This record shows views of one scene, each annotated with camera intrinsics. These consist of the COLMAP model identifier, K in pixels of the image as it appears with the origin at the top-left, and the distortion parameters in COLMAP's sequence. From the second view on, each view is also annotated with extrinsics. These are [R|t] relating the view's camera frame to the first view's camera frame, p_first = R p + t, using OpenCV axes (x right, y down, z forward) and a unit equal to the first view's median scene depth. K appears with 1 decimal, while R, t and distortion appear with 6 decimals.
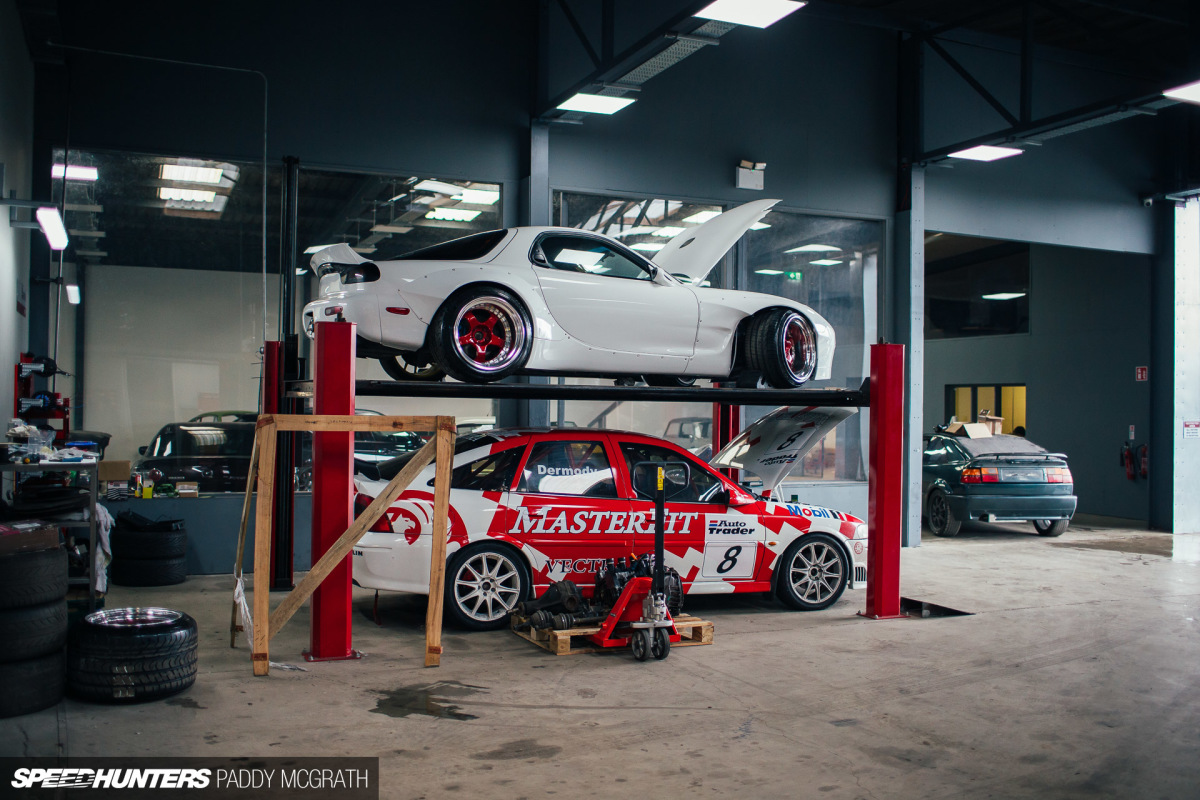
lens RADIAL K [[1154.9, 0, 600.0], [0, 1154.9, 400.0], [0, 0, 1]] dist [-0.065853, 0.013492]
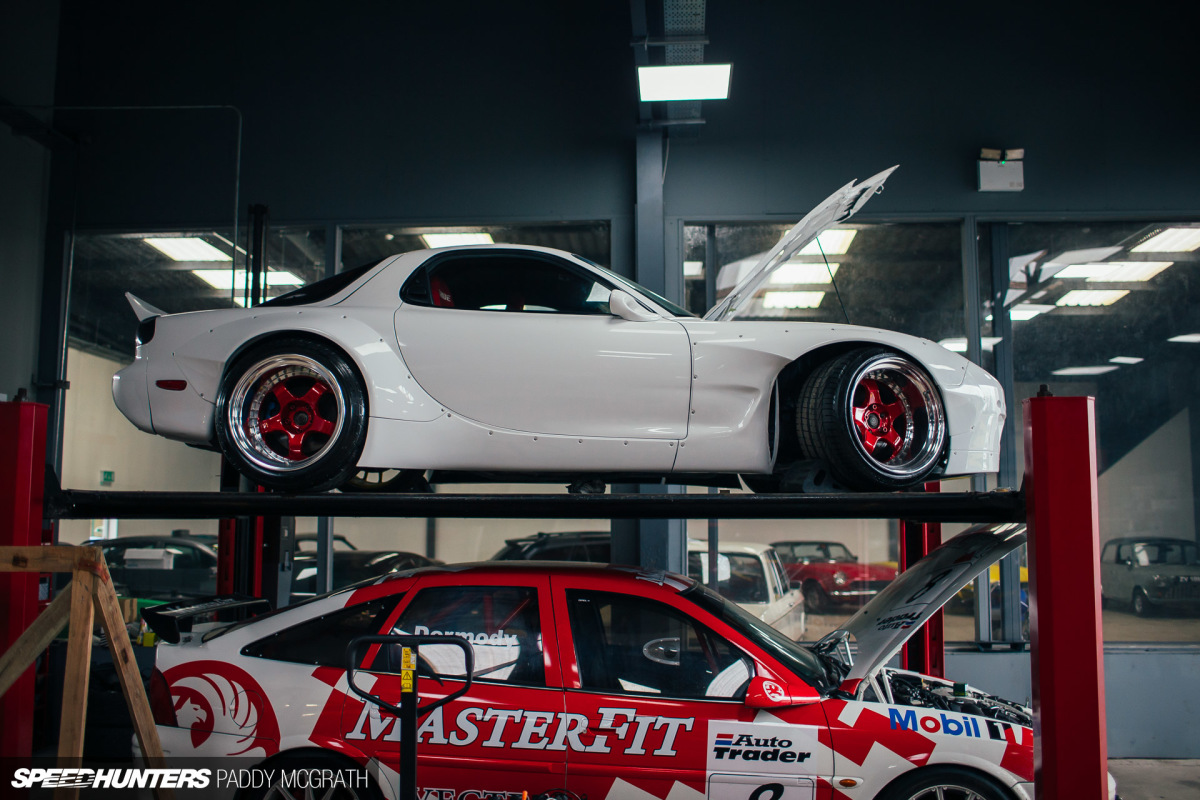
lens RADIAL K [[1154.9, 0, 600.0], [0, 1154.9, 400.0], [0, 0, 1]] dist [-0.065853, 0.013492]
pose [[0.895764, -0.058407, -0.440675, 0.297311], [0.012242, 0.994196, -0.106886, 0.003654], [0.444360, 0.090350, 0.891280, 0.471961]]
